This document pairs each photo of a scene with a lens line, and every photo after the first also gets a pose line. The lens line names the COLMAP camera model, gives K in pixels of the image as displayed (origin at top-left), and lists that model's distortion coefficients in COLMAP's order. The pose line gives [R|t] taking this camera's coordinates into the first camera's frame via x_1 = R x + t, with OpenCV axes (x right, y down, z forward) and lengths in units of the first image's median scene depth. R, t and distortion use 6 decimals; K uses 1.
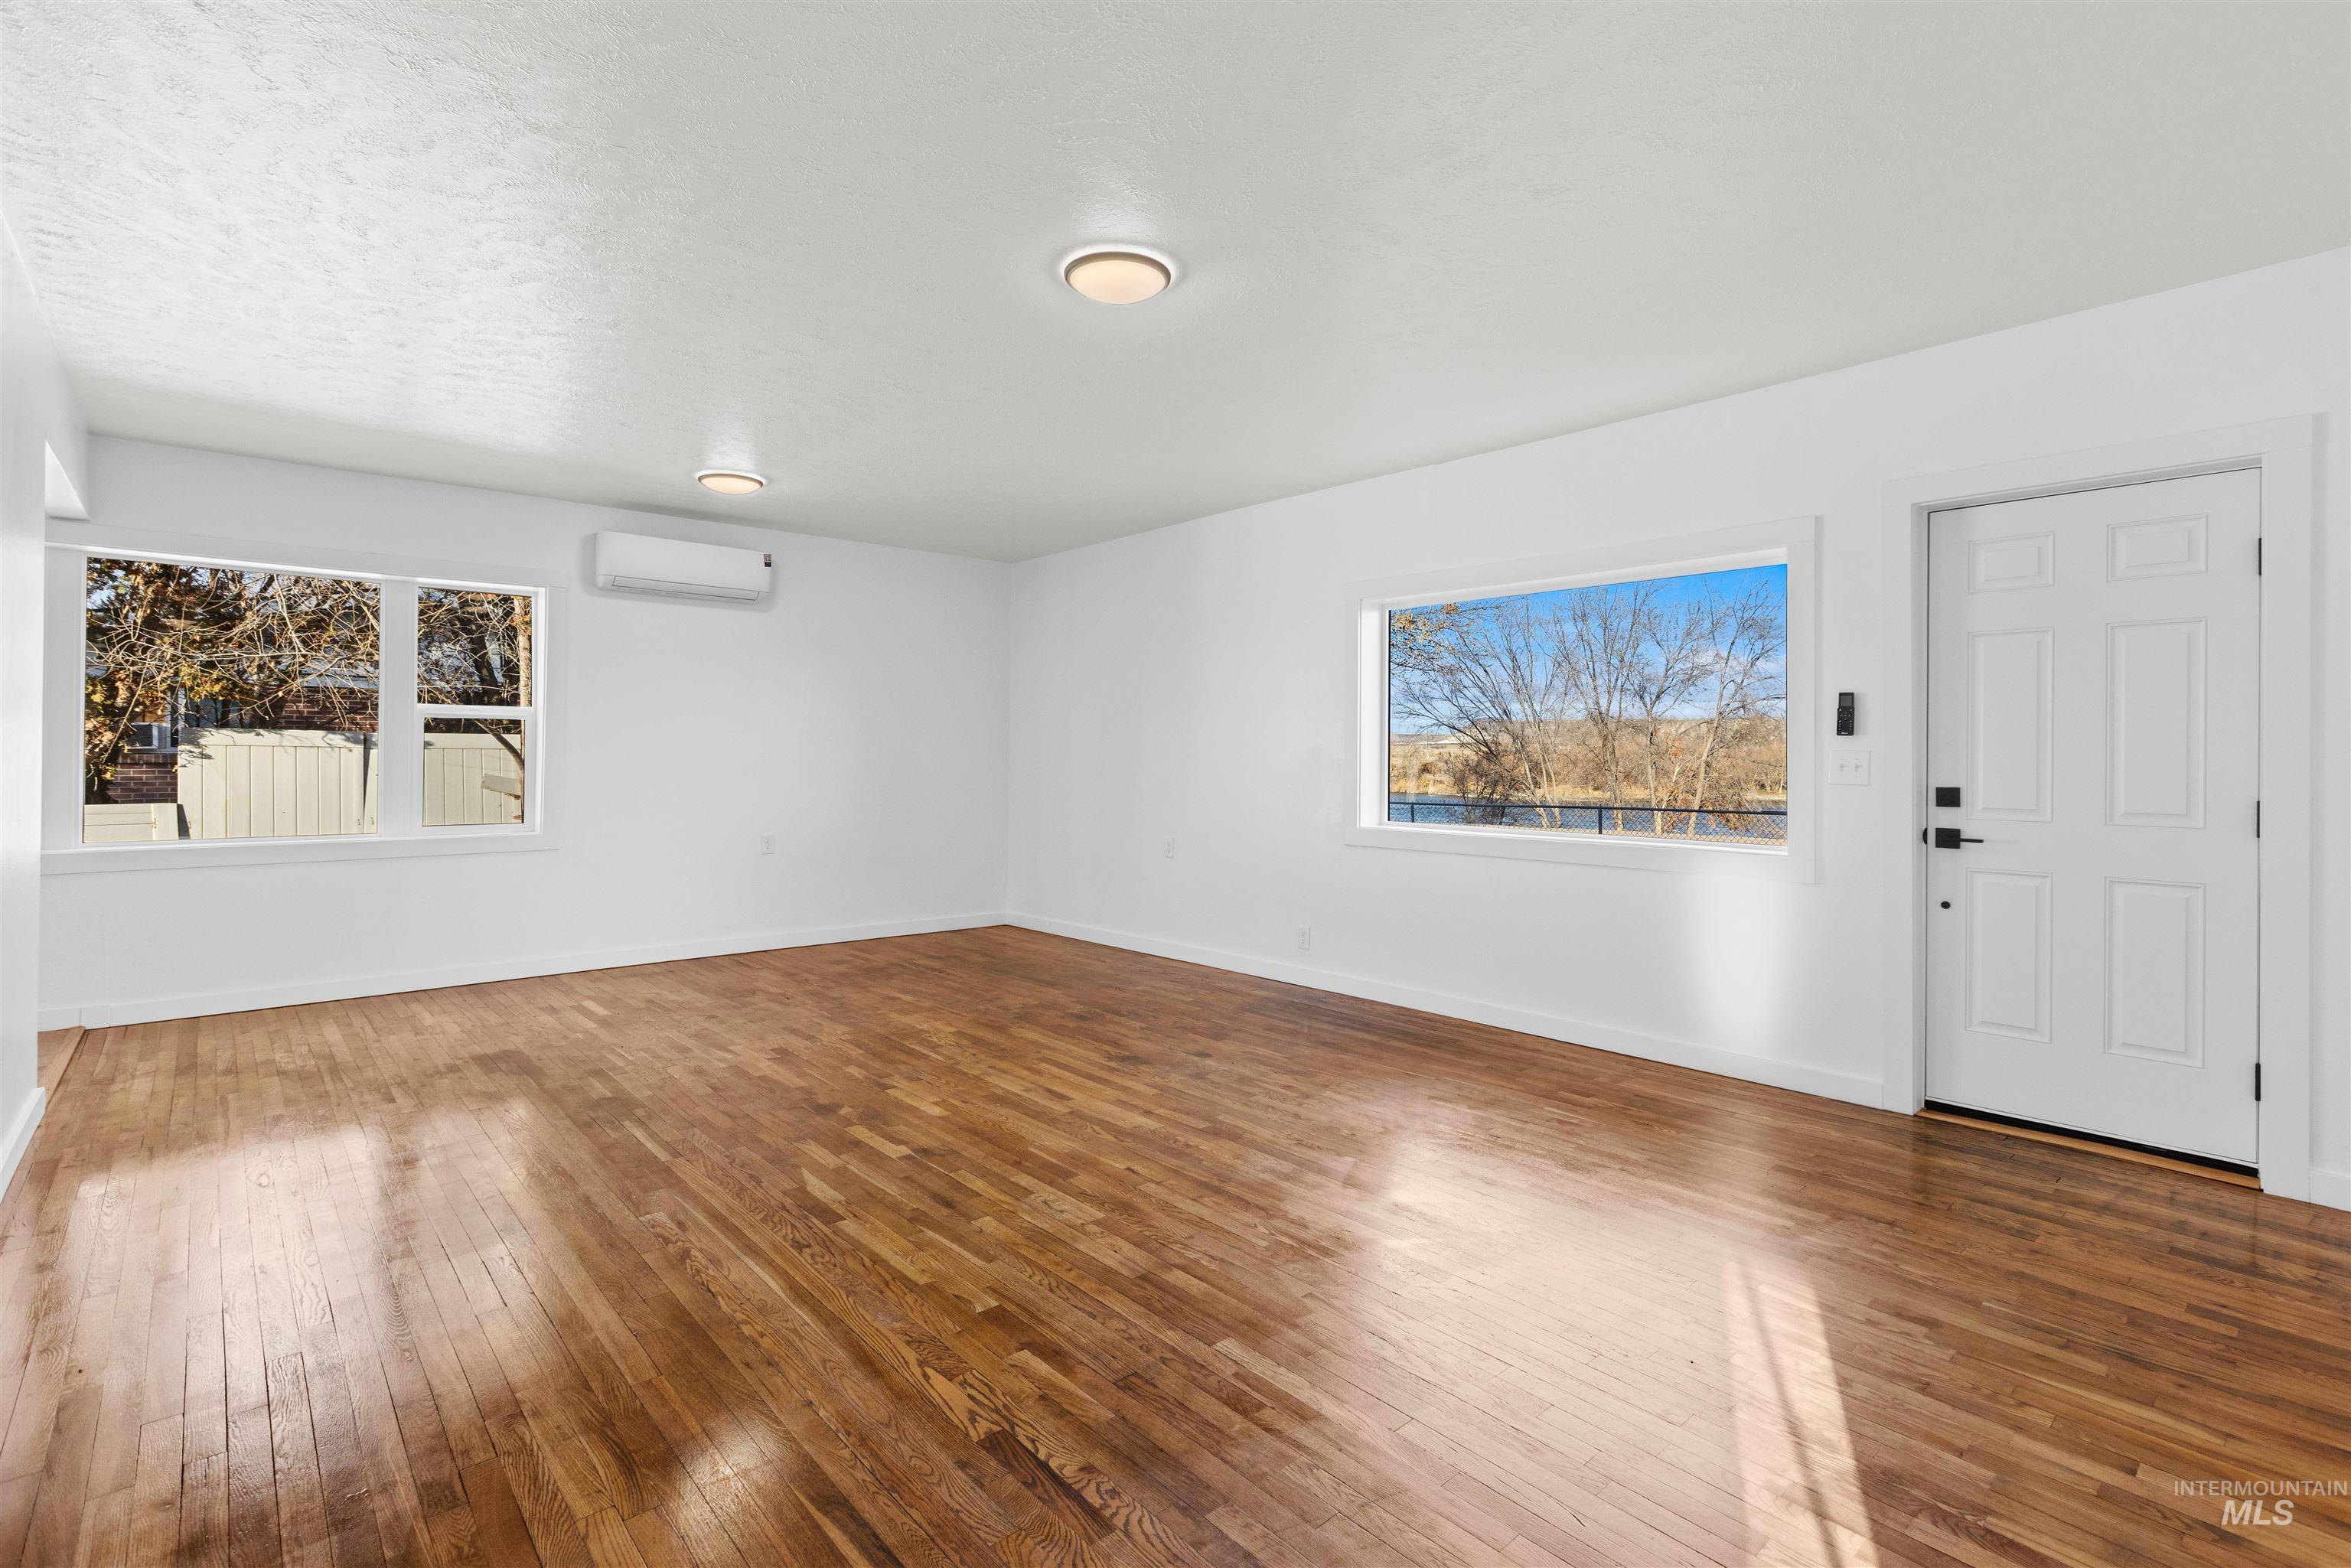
lens RADIAL K [[1072.4, 0, 1183.6], [0, 1072.4, 761.5], [0, 0, 1]] dist [-0.002741, -0.000075]
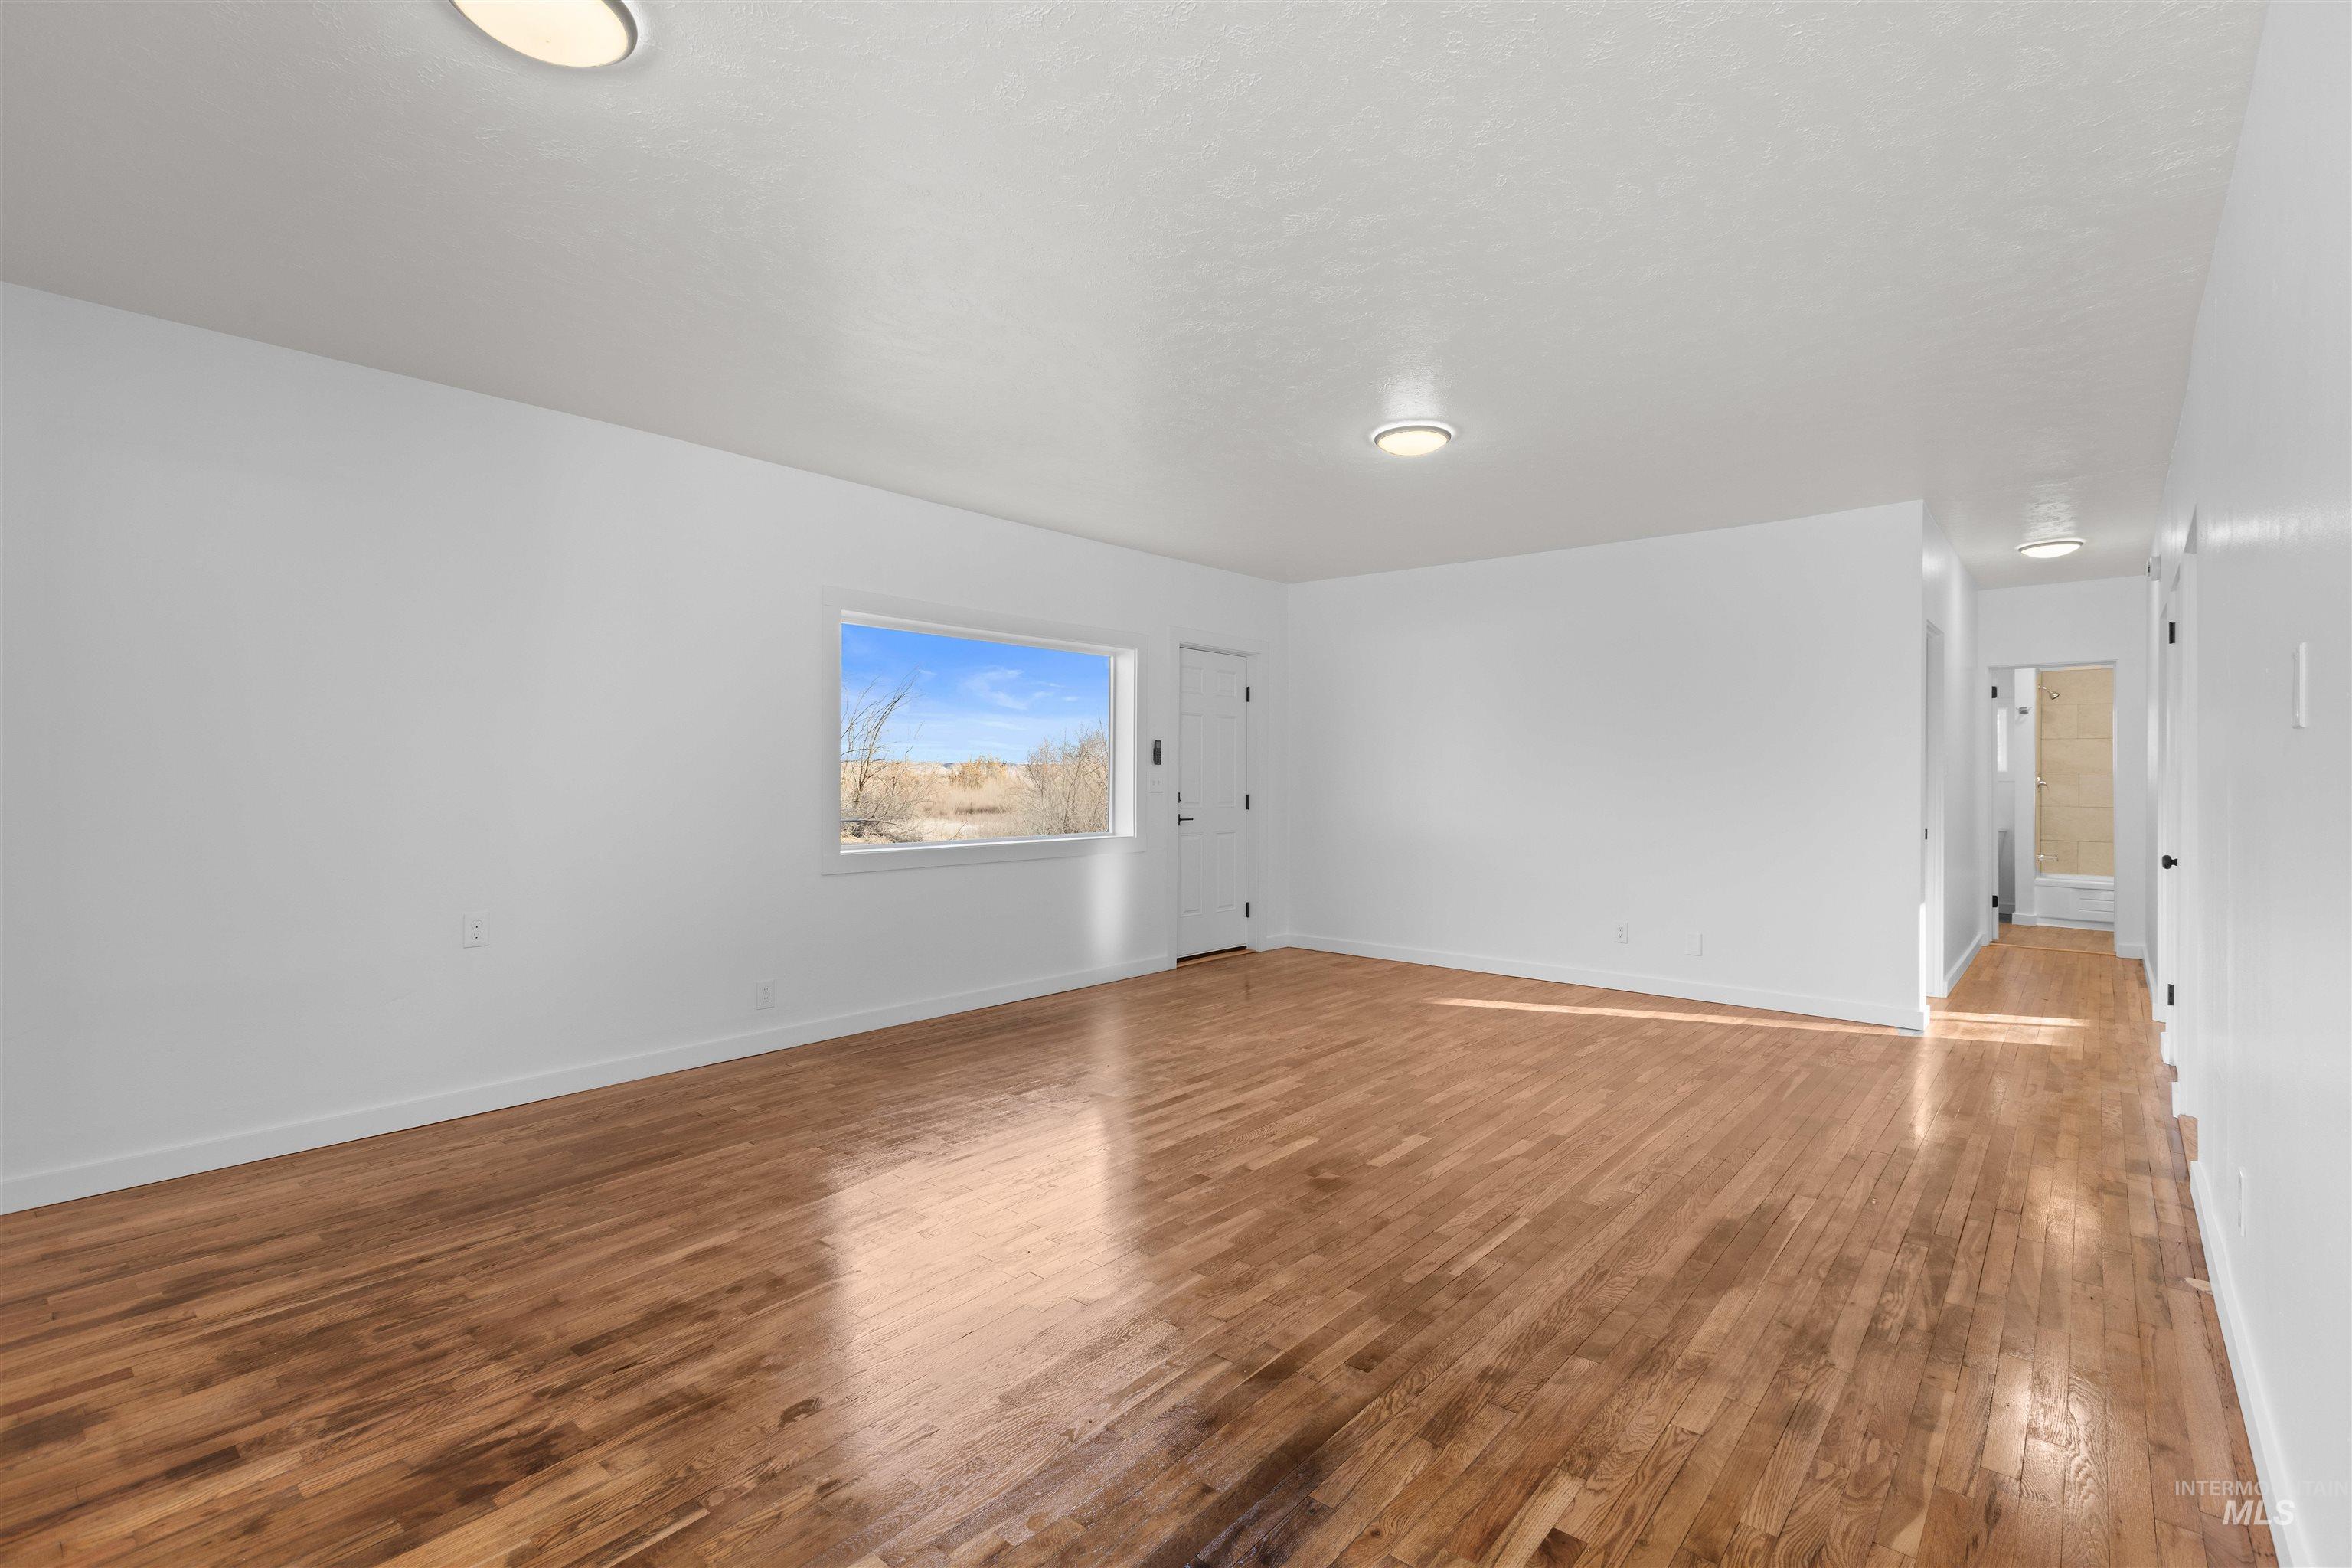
lens RADIAL K [[1072.9, 0, 1182.0], [0, 1072.9, 785.3], [0, 0, 1]] dist [-0.002741, -0.000075]
pose [[-0.122745, -0.014135, 0.992338, -1.278986], [0.005833, 0.999871, 0.014964, -0.019301], [-0.992421, 0.007625, -0.122647, 1.320047]]
